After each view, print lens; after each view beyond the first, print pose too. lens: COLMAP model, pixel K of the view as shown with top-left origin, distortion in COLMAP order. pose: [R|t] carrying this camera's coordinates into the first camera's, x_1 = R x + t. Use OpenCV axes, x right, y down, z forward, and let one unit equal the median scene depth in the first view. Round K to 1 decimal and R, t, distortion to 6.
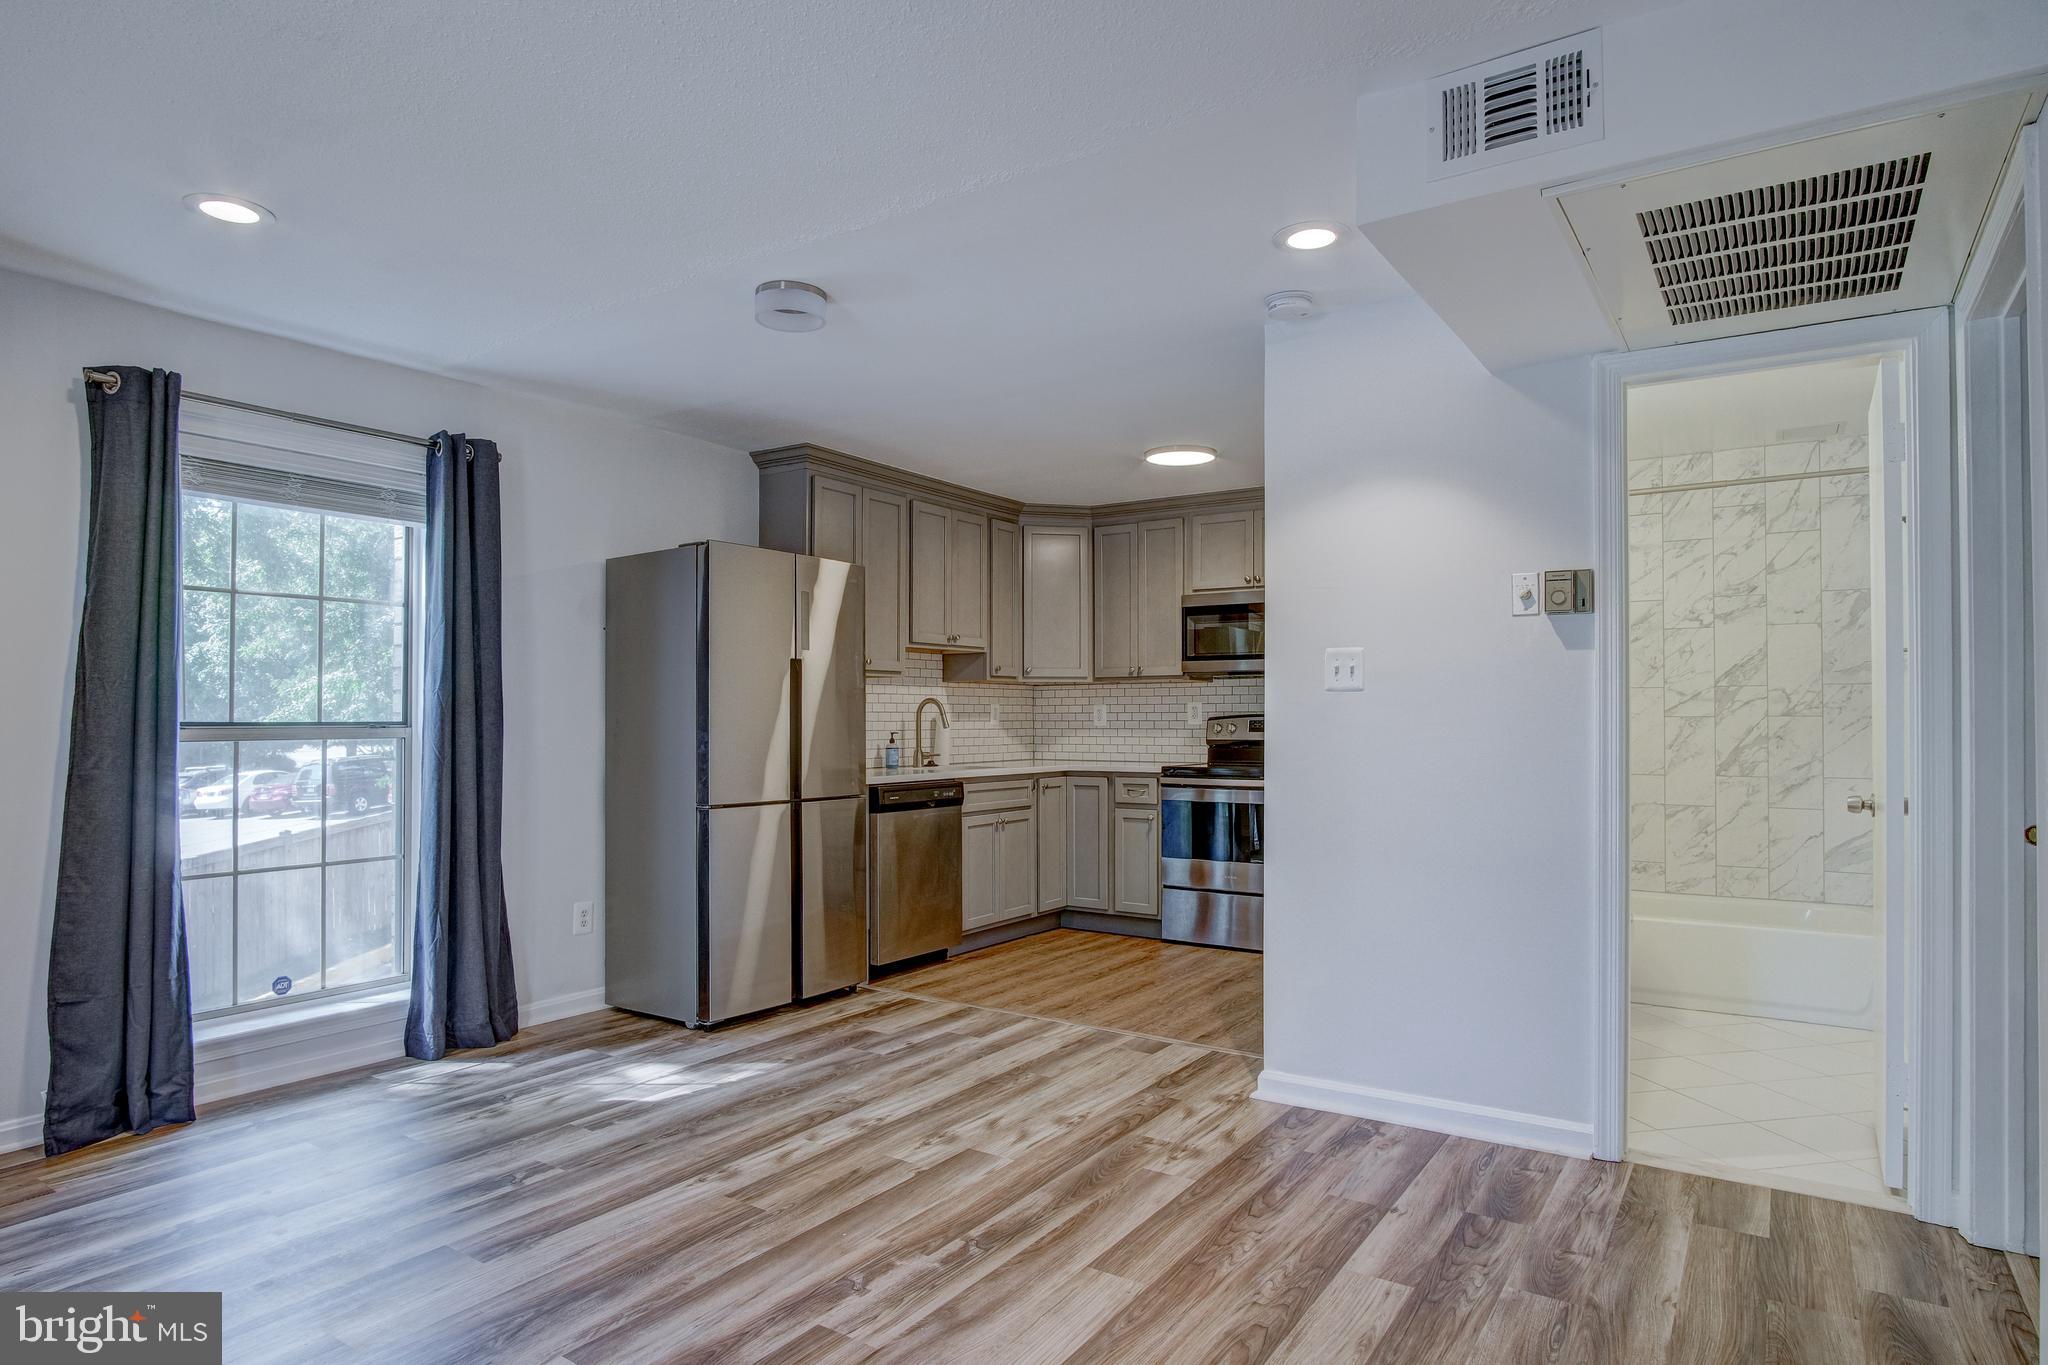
lens RADIAL K [[1100.3, 0, 1078.2], [0, 1100.3, 689.5], [0, 0, 1]] dist [-0.032397, 0.009540]
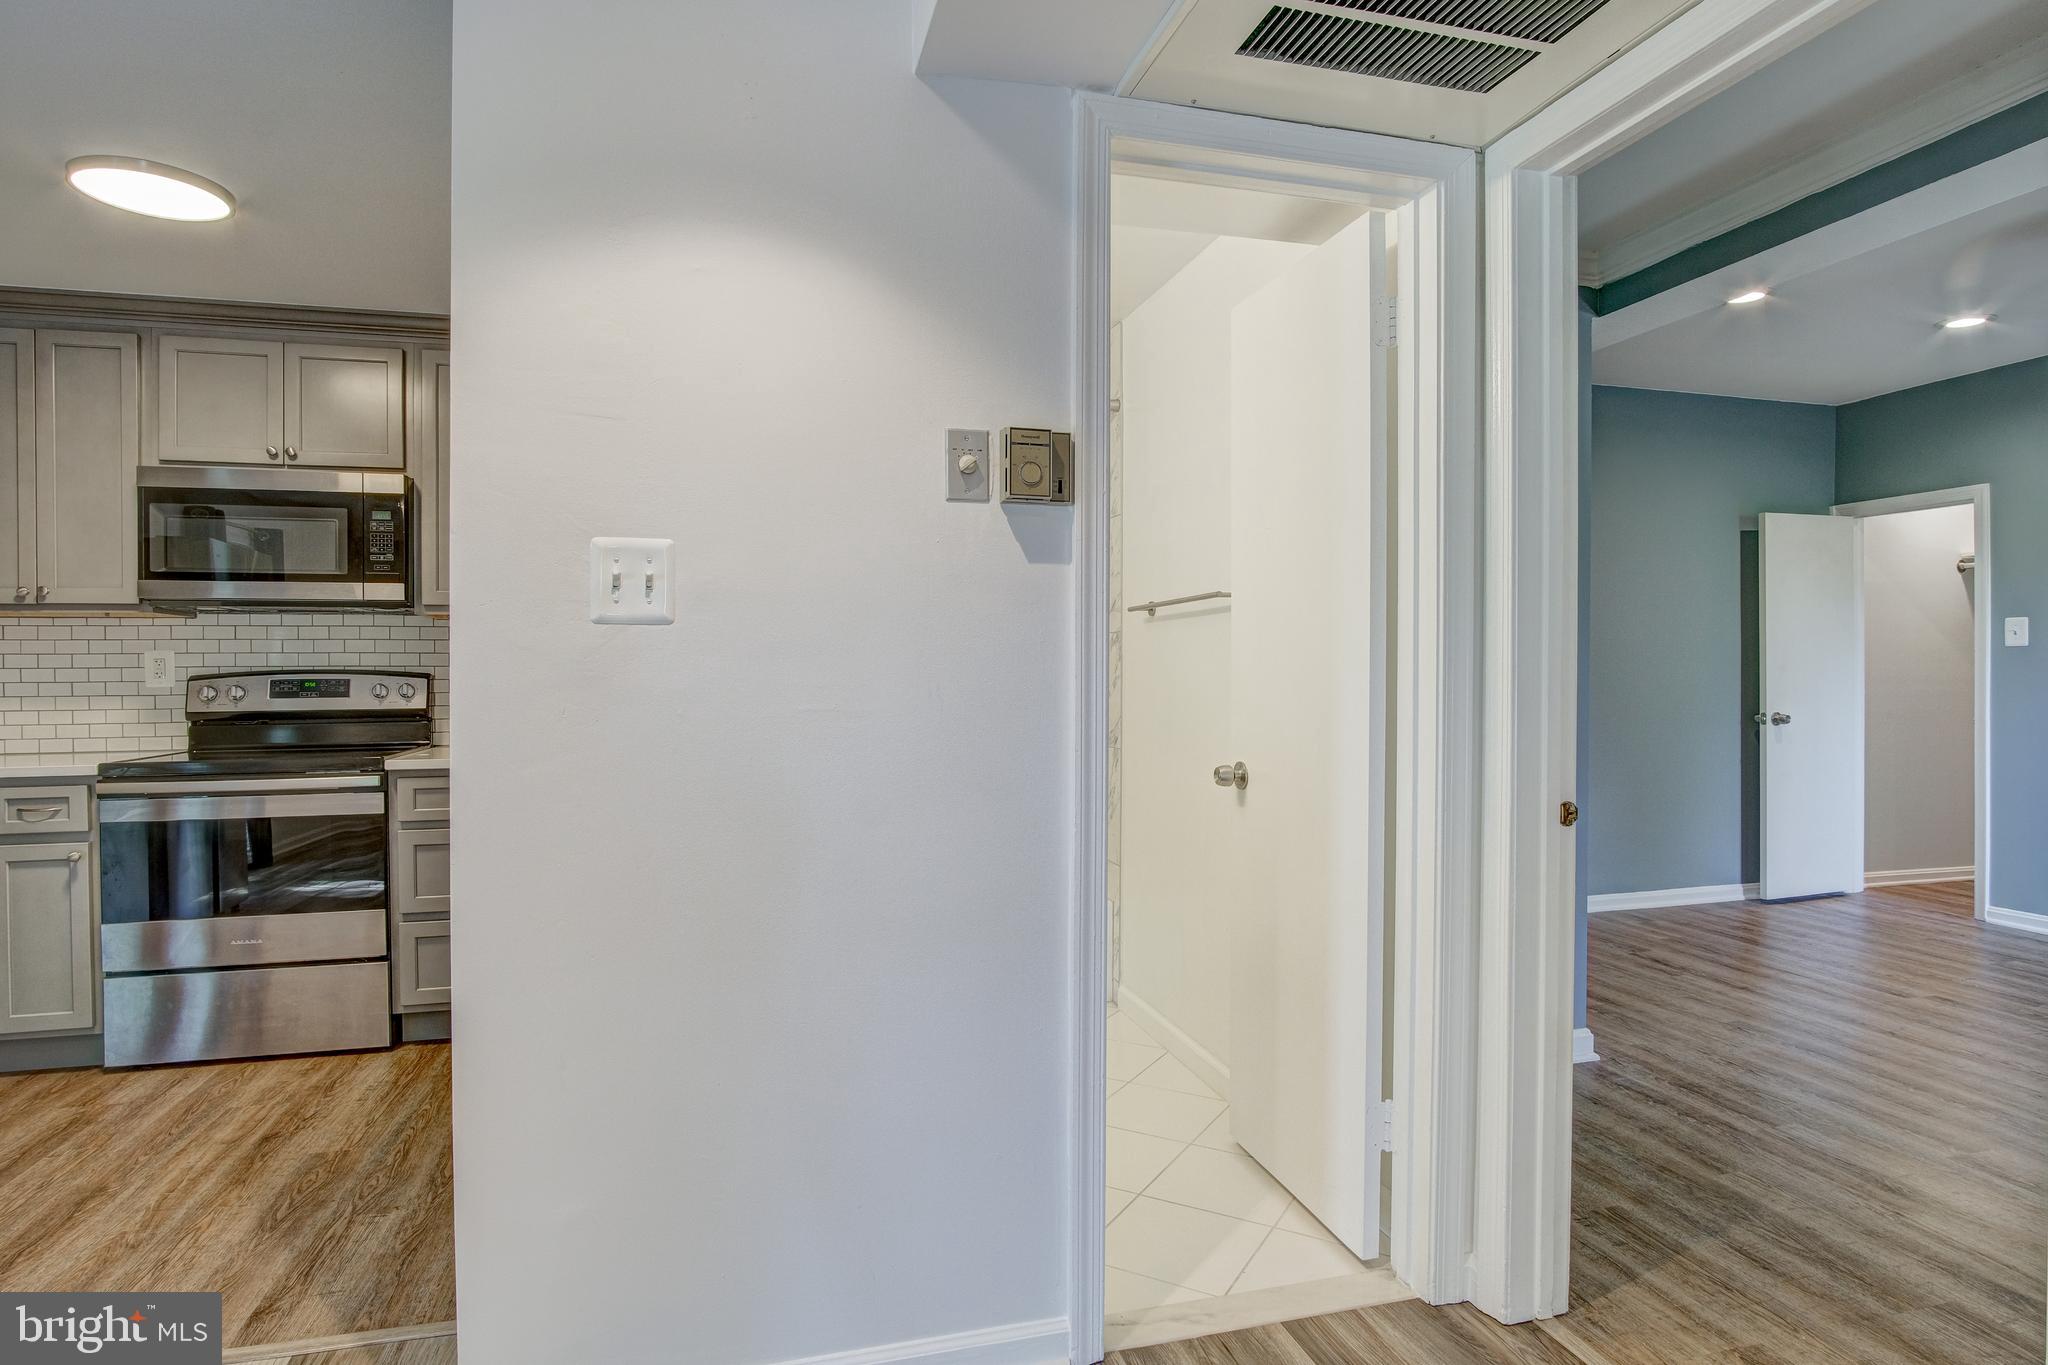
lens RADIAL K [[1100.3, 0, 1017.7], [0, 1100.3, 680.3], [0, 0, 1]] dist [-0.032397, 0.009540]
pose [[0.685075, -0.010590, 0.728396, -0.003615], [-0.013179, 0.999551, 0.026928, 0.007595], [-0.728354, -0.028047, 0.684627, 0.343353]]
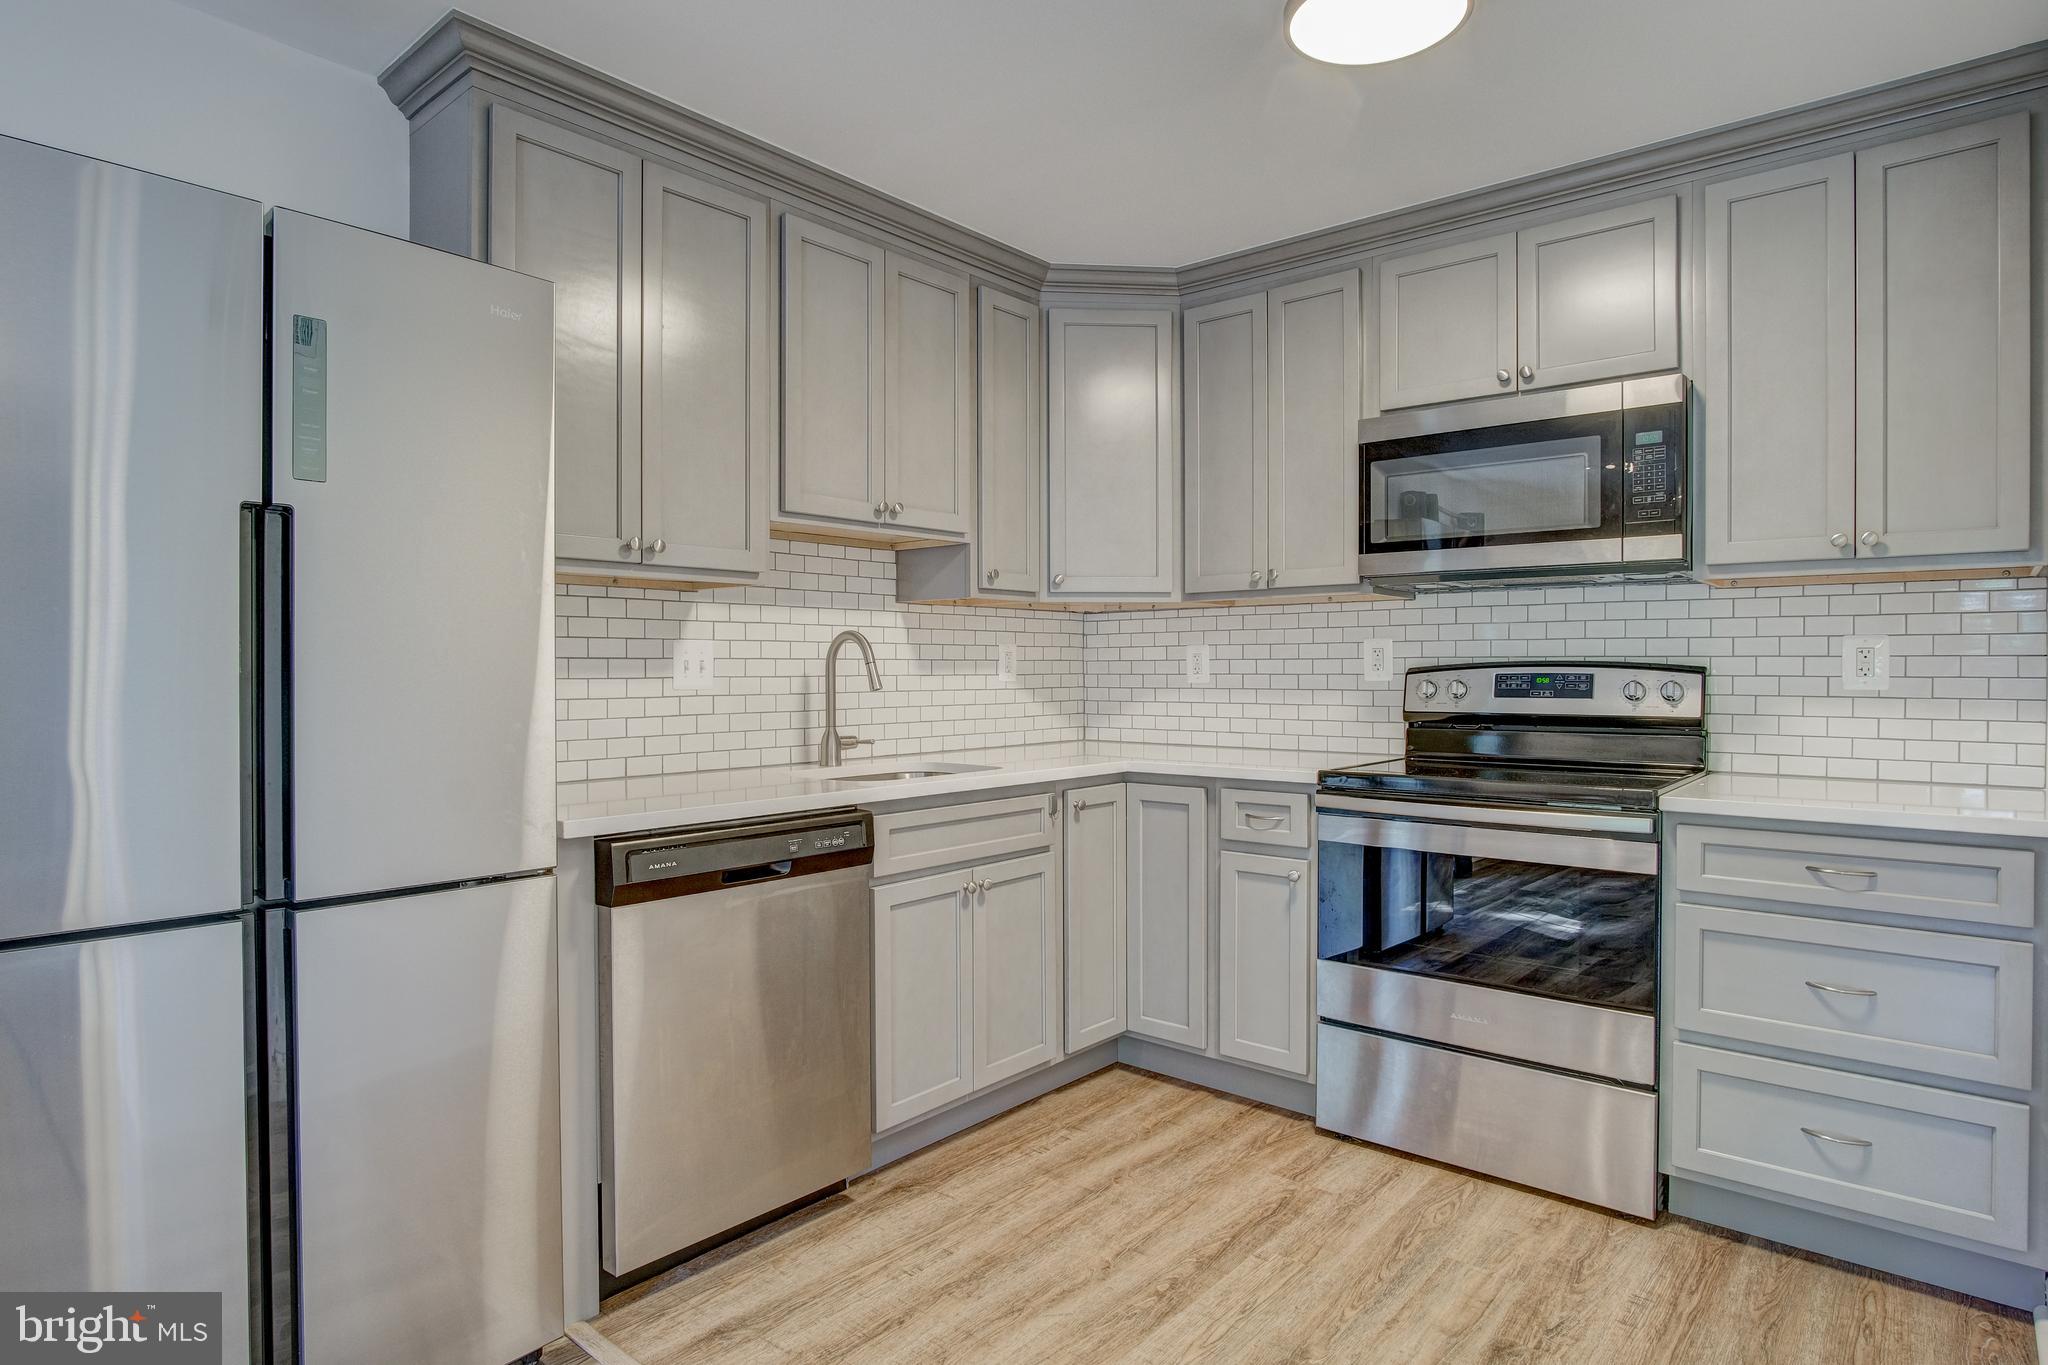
lens RADIAL K [[1100.3, 0, 1042.7], [0, 1100.3, 675.3], [0, 0, 1]] dist [-0.032397, 0.009540]
pose [[0.989419, 0.000308, -0.145086, 0.031951], [0.004526, 0.999446, 0.032985, 0.014397], [0.145015, -0.033292, 0.988869, 0.612388]]
